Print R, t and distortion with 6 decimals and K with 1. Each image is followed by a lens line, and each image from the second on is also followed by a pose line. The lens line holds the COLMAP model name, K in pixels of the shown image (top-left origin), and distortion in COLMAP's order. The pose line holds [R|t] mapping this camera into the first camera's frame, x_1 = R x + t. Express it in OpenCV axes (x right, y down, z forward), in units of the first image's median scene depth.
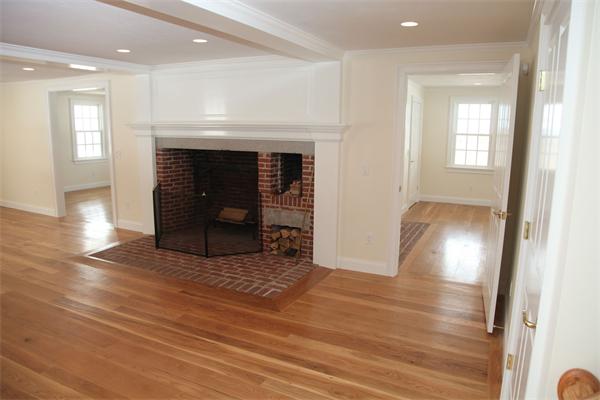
lens RADIAL K [[410.4, 0, 300.0], [0, 410.4, 200.0], [0, 0, 1]] dist [-0.122833, 0.066203]
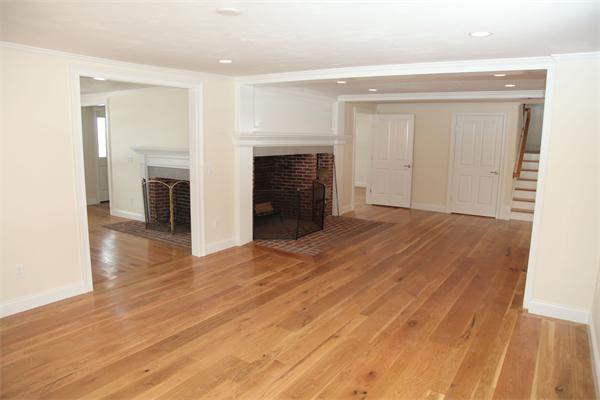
lens RADIAL K [[410.4, 0, 300.0], [0, 410.4, 200.0], [0, 0, 1]] dist [-0.122833, 0.066203]
pose [[0.129263, -0.165935, 0.977628, -1.592451], [0.160693, 0.976373, 0.144475, -0.175640], [-0.978503, 0.138423, 0.152874, 0.831751]]
